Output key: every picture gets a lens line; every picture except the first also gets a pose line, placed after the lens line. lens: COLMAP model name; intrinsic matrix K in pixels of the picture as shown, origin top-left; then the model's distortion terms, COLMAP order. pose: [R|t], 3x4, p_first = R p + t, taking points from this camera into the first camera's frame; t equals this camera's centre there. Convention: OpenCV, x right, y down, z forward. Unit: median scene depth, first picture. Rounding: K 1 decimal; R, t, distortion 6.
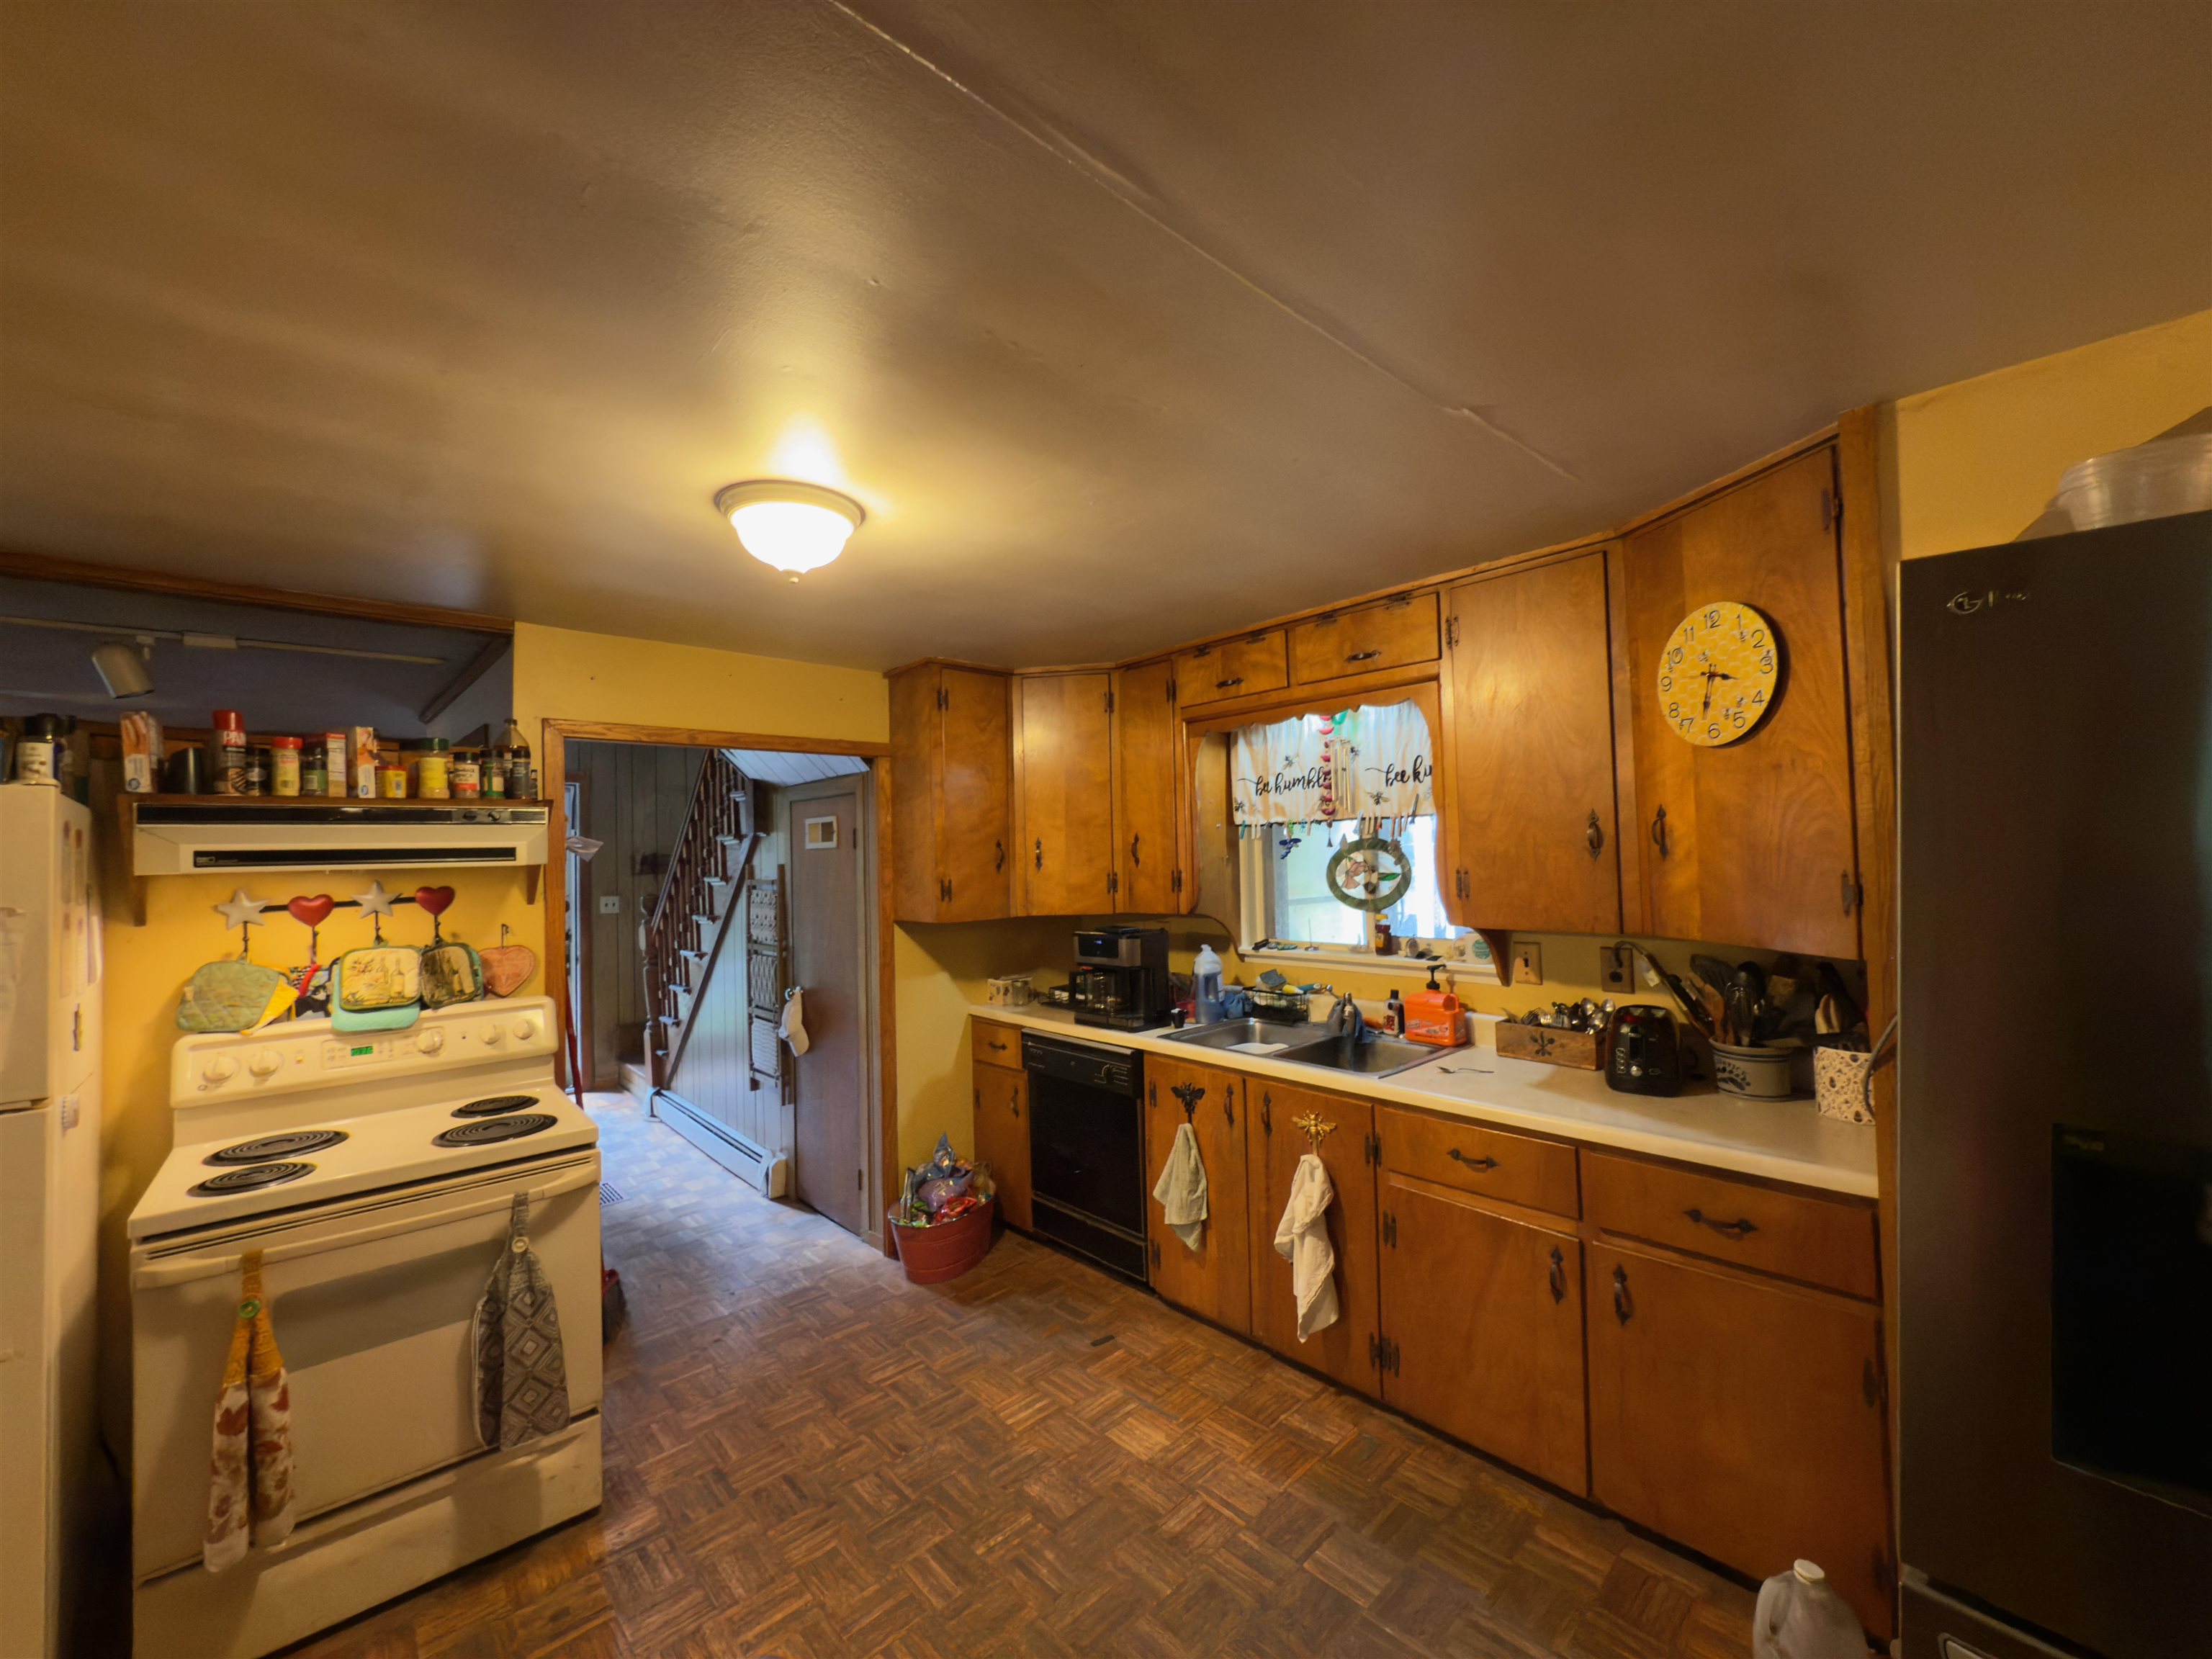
lens RADIAL K [[885.4, 0, 1102.6], [0, 885.4, 832.6], [0, 0, 1]] dist [-0.000762, 0.000035]
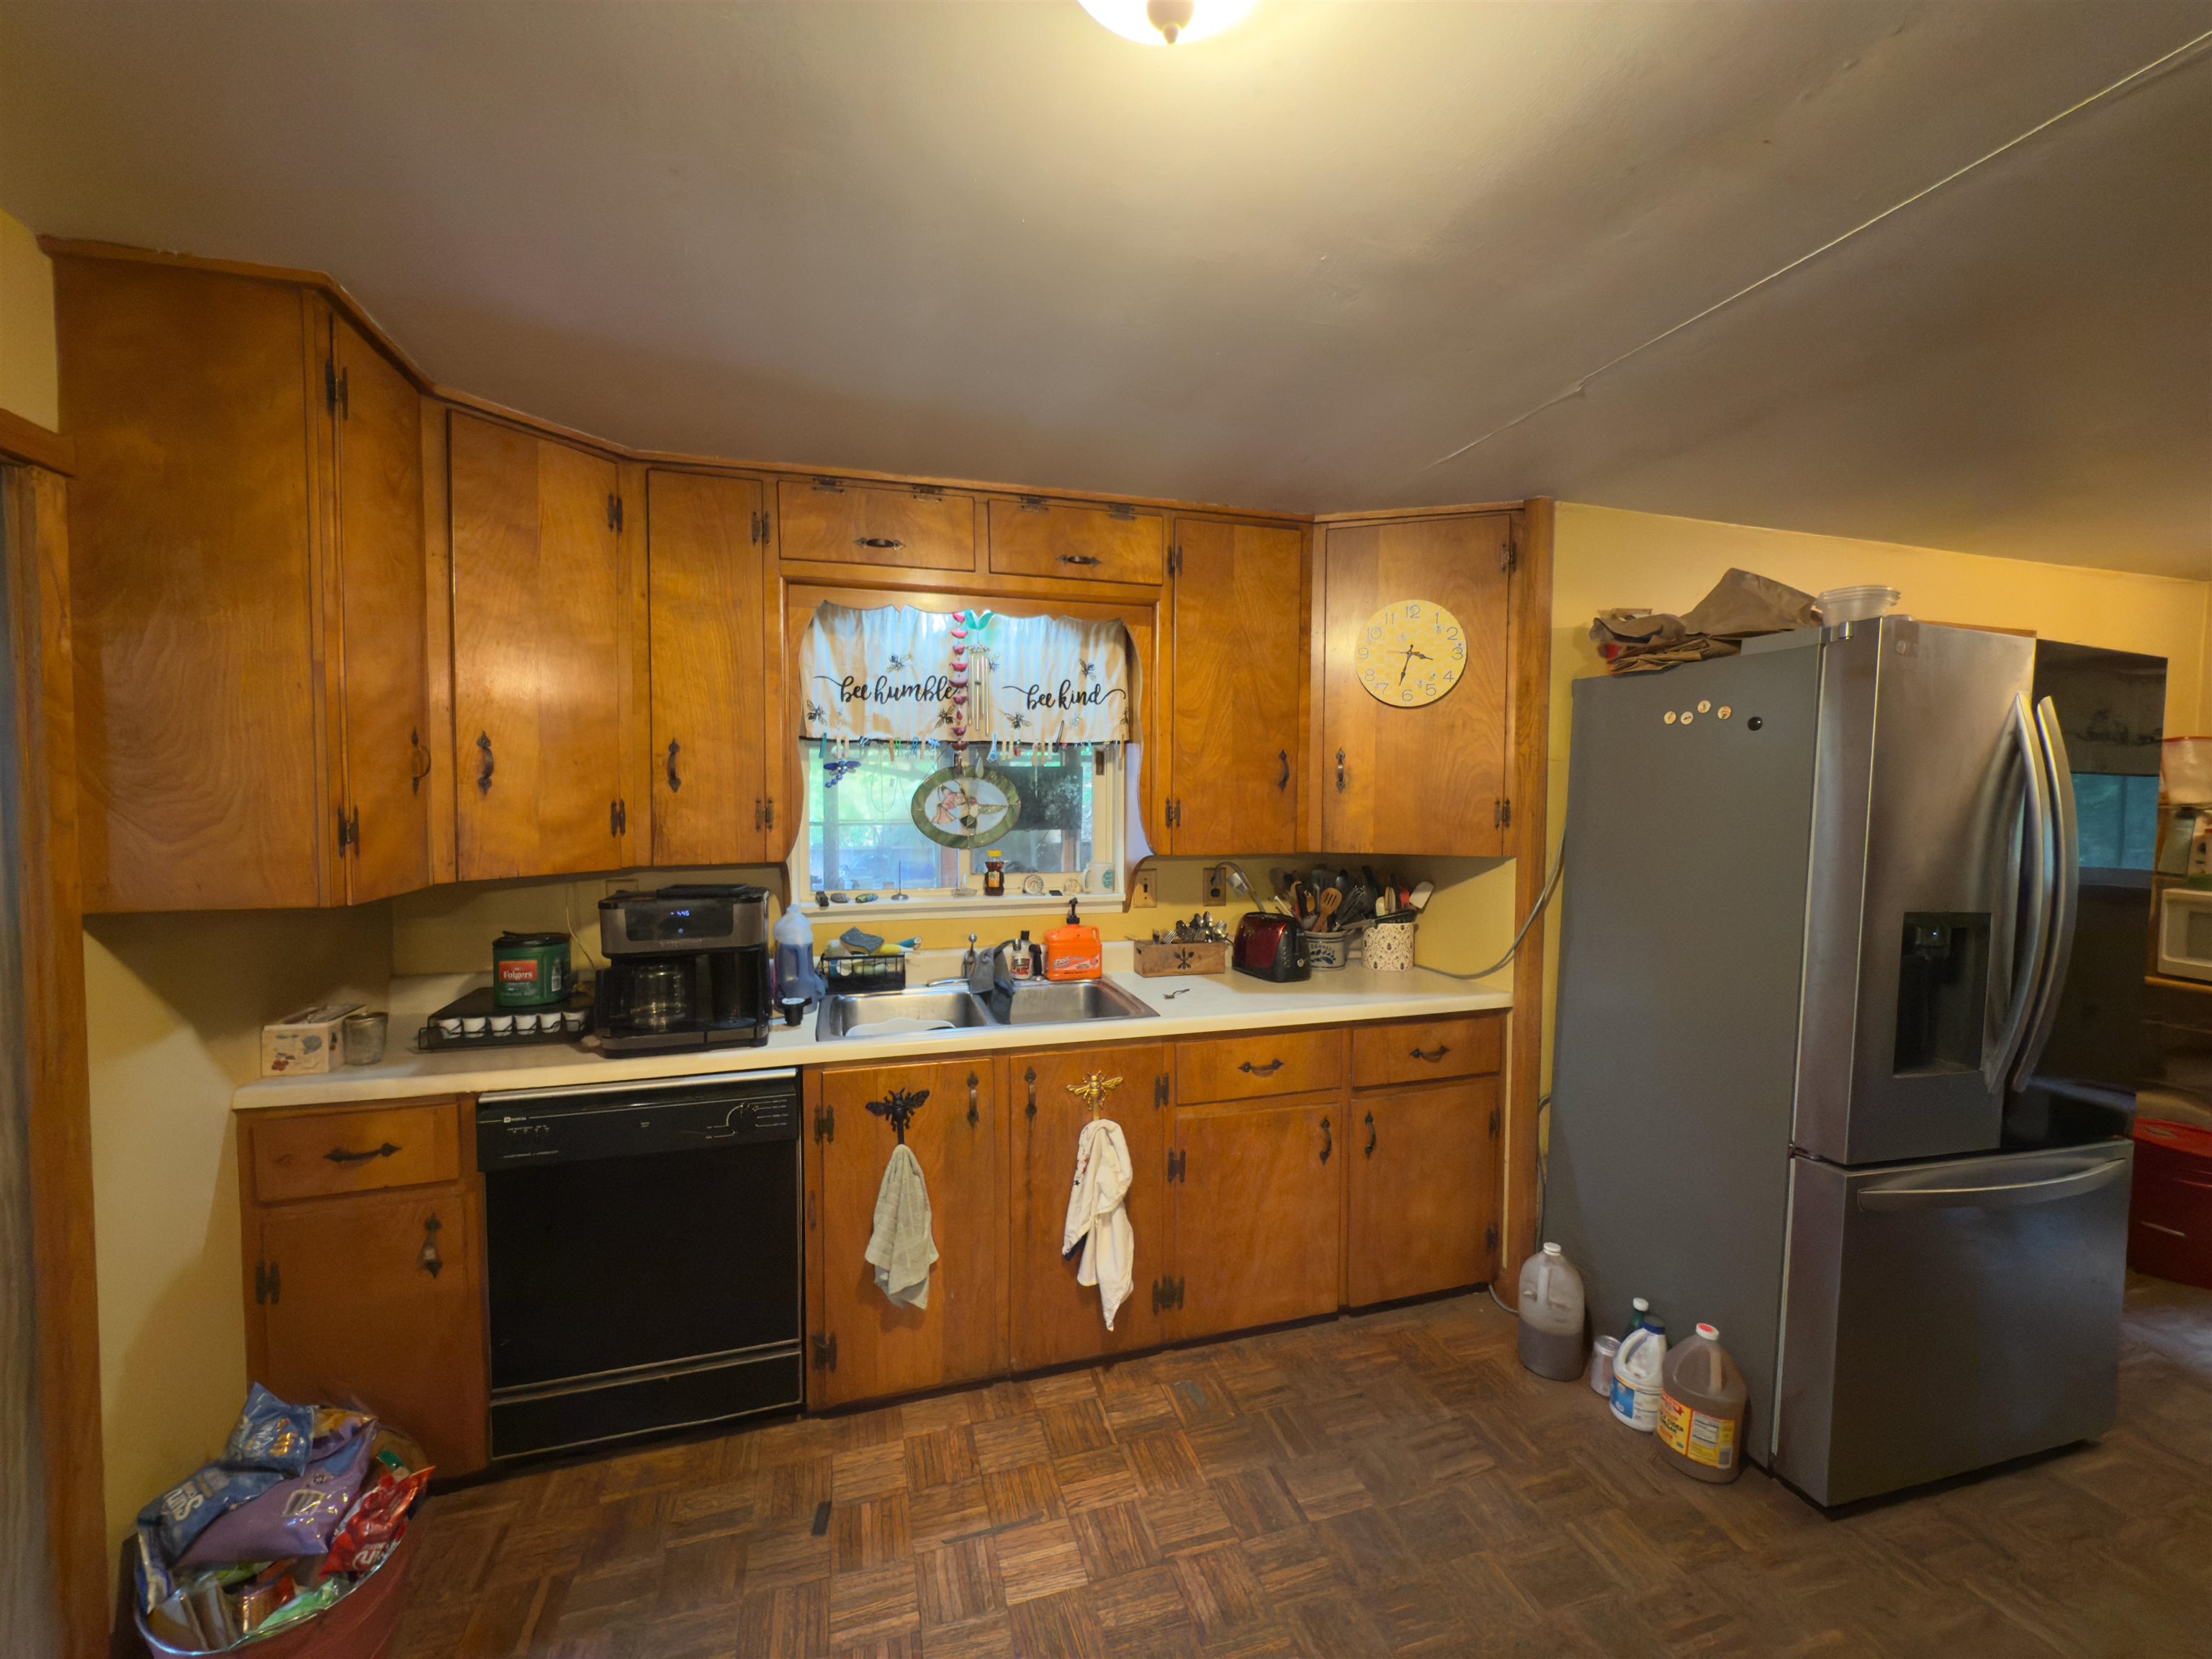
lens RADIAL K [[885.4, 0, 1101.7], [0, 885.4, 831.1], [0, 0, 1]] dist [-0.000762, 0.000035]
pose [[0.436214, -0.011553, 0.899769, -0.474523], [-0.036186, 0.998884, 0.030369, 0.043780], [-0.899115, -0.045806, 0.435309, 0.542243]]
